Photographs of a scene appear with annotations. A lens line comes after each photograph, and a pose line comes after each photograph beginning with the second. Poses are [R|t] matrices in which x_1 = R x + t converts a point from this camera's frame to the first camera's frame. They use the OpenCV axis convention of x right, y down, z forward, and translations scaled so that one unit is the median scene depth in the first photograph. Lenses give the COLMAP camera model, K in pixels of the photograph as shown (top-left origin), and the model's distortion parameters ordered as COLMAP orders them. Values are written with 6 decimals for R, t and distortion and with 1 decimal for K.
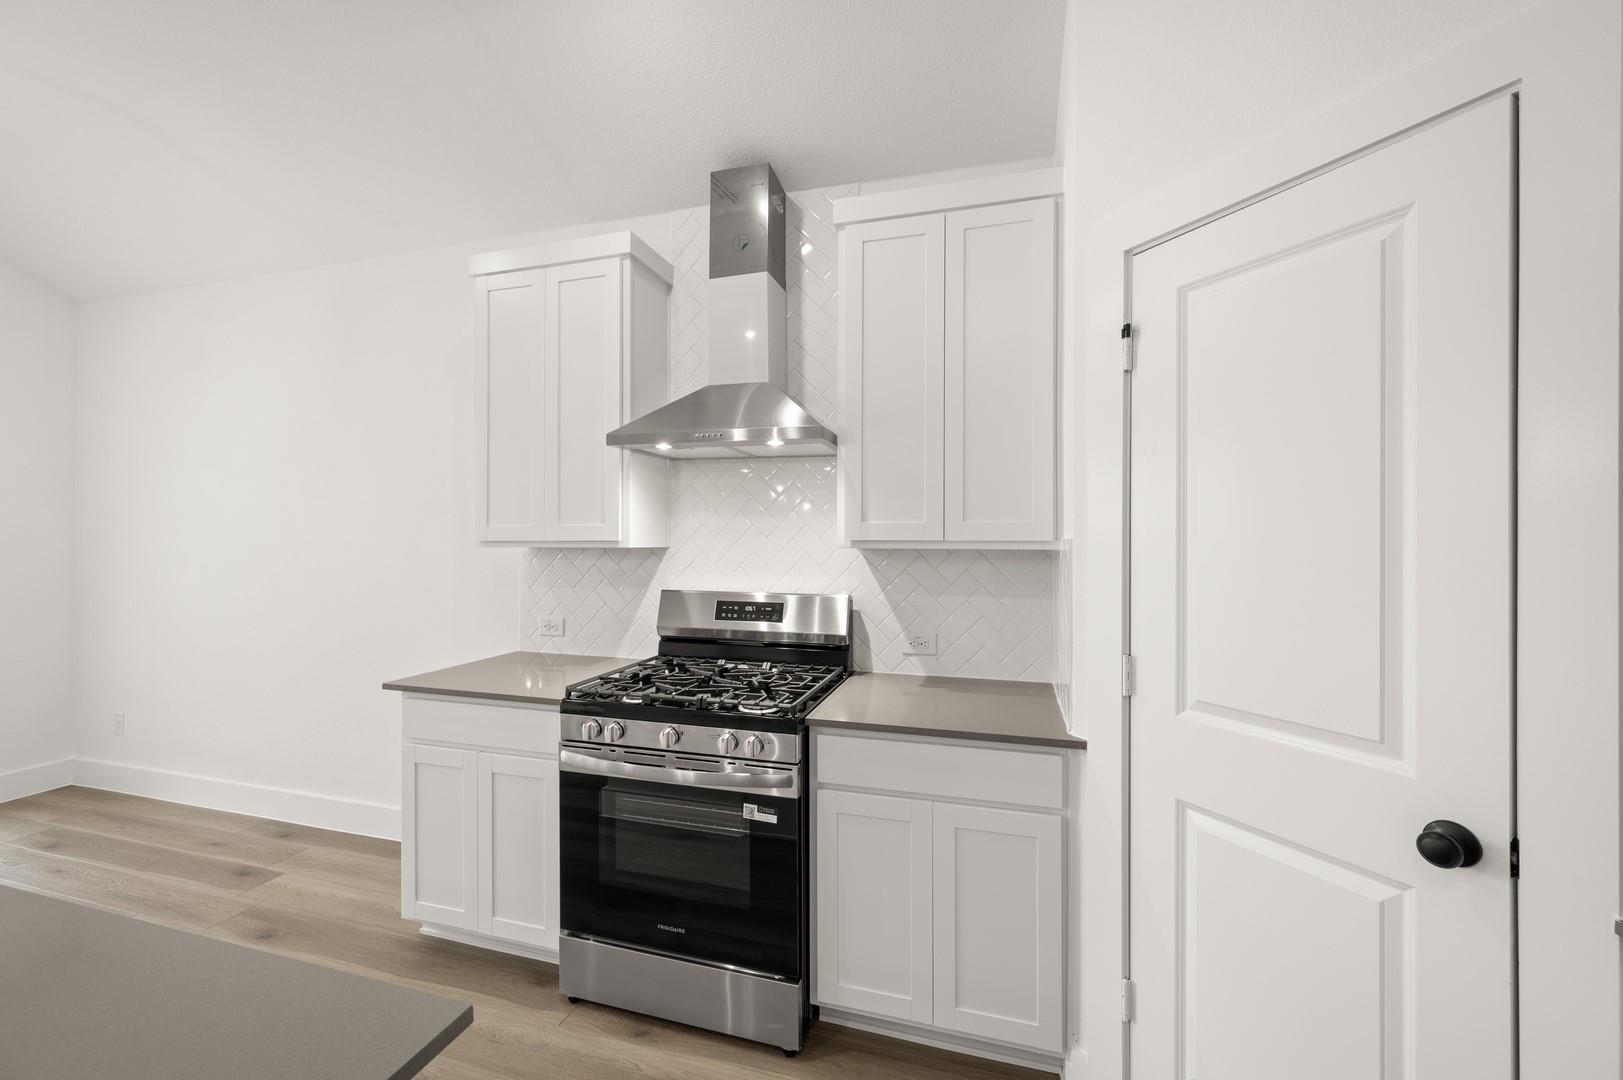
lens RADIAL K [[636.7, 0, 813.9], [0, 636.7, 536.8], [0, 0, 1]] dist [0.000141, 0.000069]
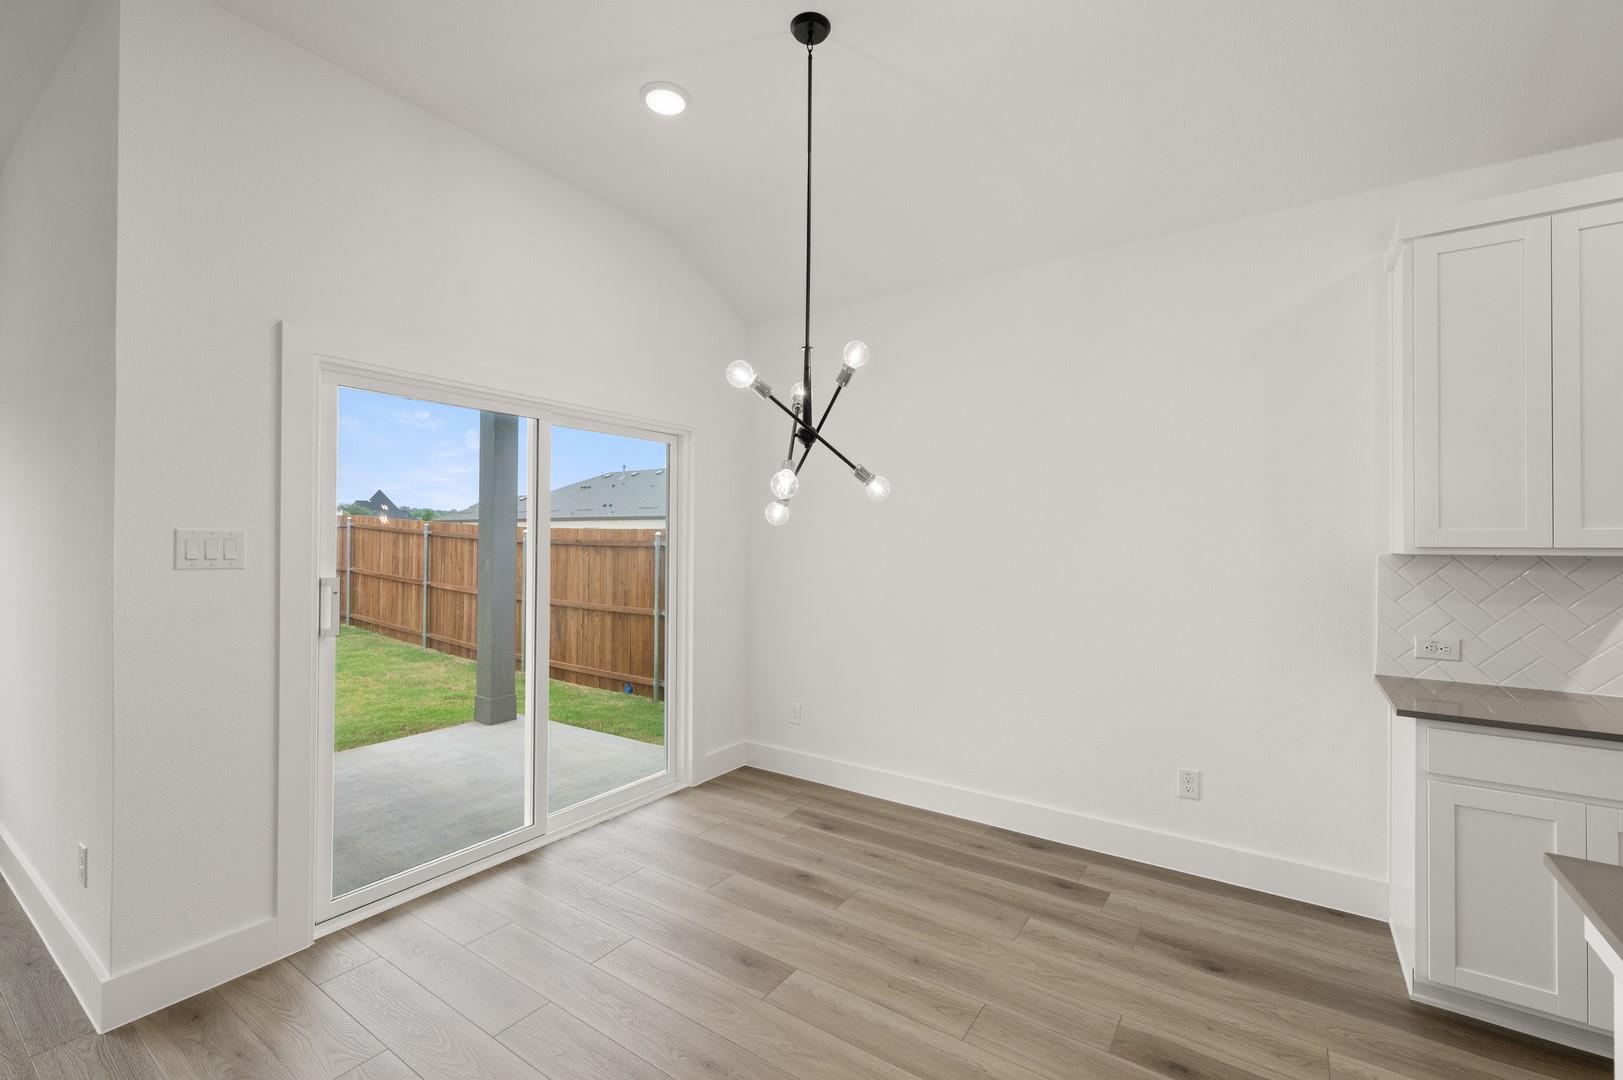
lens RADIAL K [[689.1, 0, 813.6], [0, 689.1, 535.2], [0, 0, 1]] dist [-0.000808, -0.000289]
pose [[0.950760, 0.002645, -0.309916, -1.137526], [-0.004652, 0.999973, -0.005736, 0.000227], [0.309893, 0.006895, 0.950747, -0.151805]]
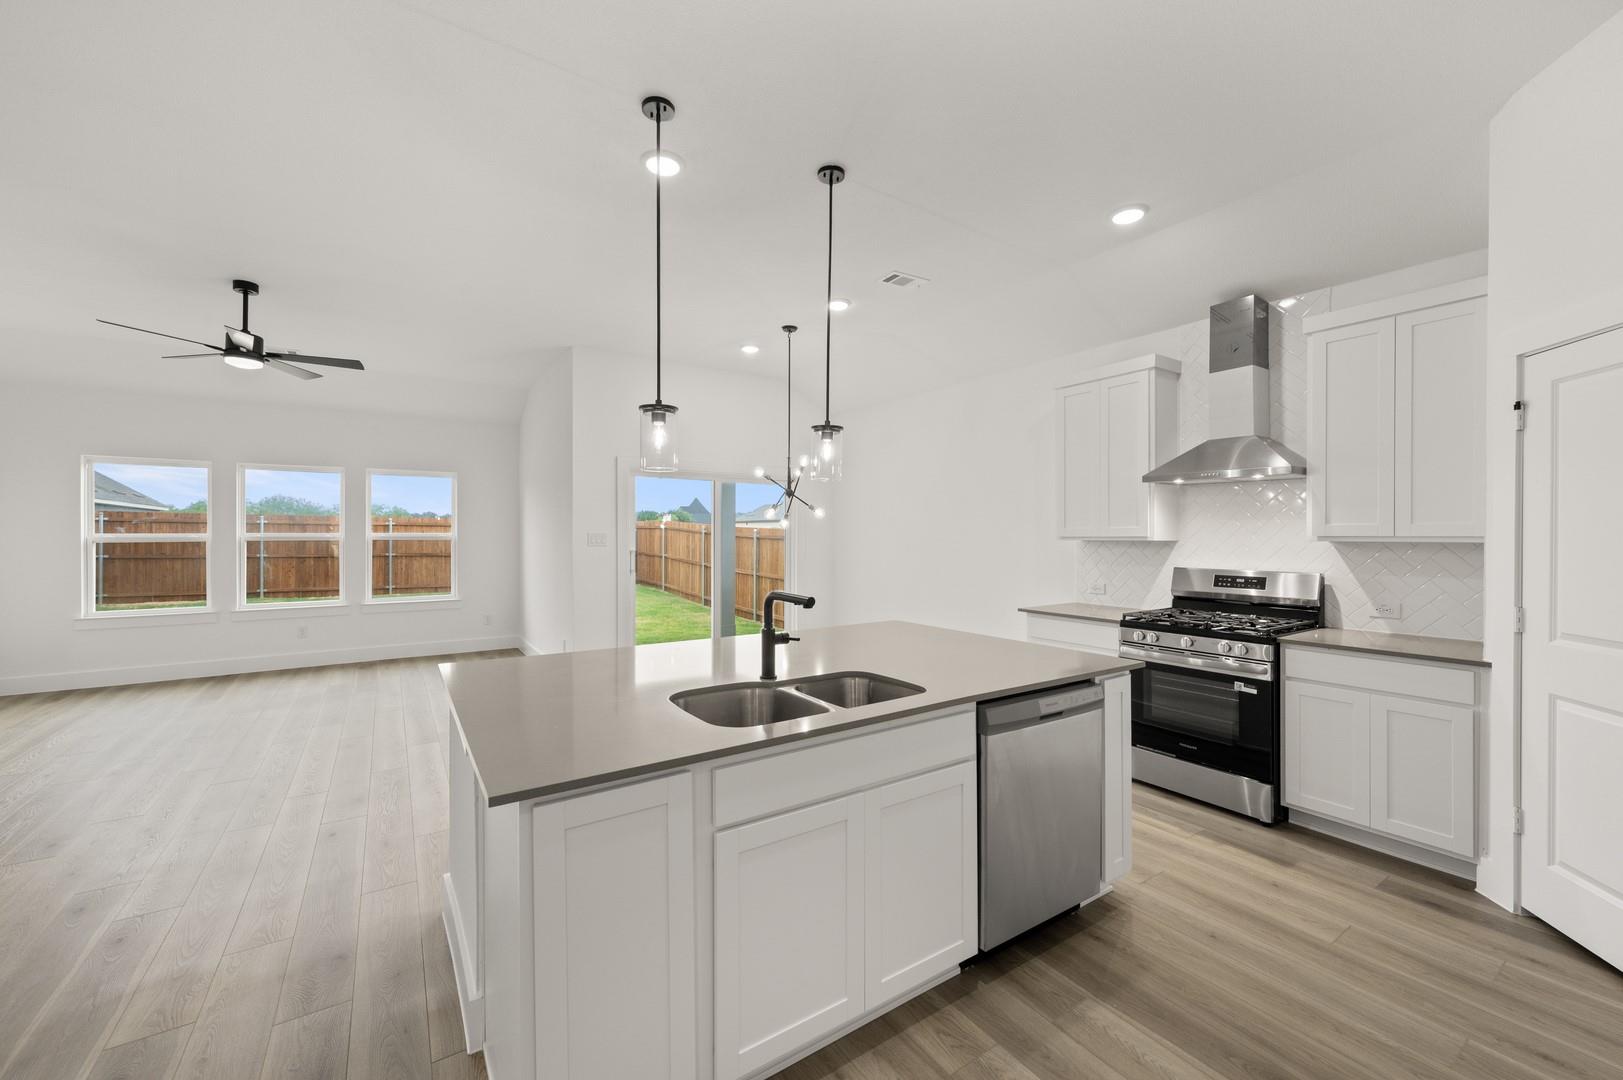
lens RADIAL K [[636.7, 0, 813.9], [0, 636.7, 536.8], [0, 0, 1]] dist [0.000141, 0.000069]
pose [[0.766751, -0.000170, -0.641945, 0.107470], [0.003794, 0.999984, 0.004267, -0.003799], [0.641934, -0.005707, 0.766739, -0.924043]]
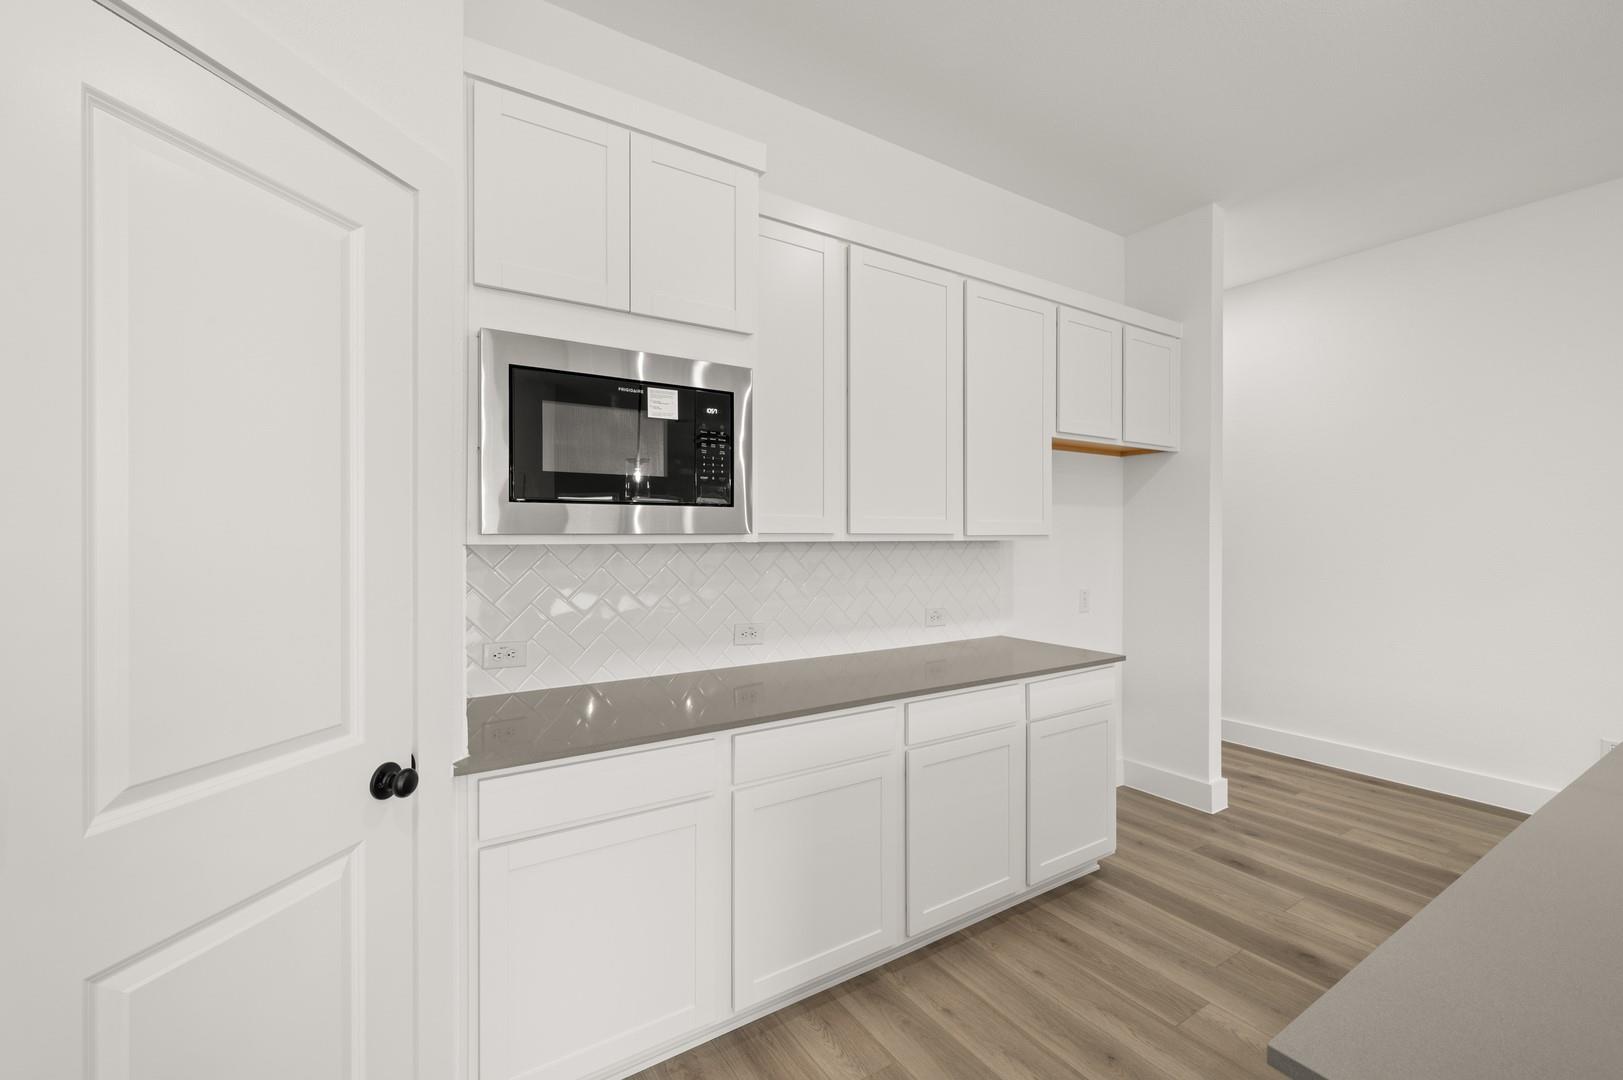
lens RADIAL K [[674.6, 0, 811.5], [0, 674.6, 540.0], [0, 0, 1]] dist [0.026853, 0.000042]
pose [[-0.755053, -0.004117, 0.655651, -0.201190], [-0.001552, 0.999989, 0.004491, 0.007377], [-0.655662, 0.002373, -0.755051, 0.647650]]
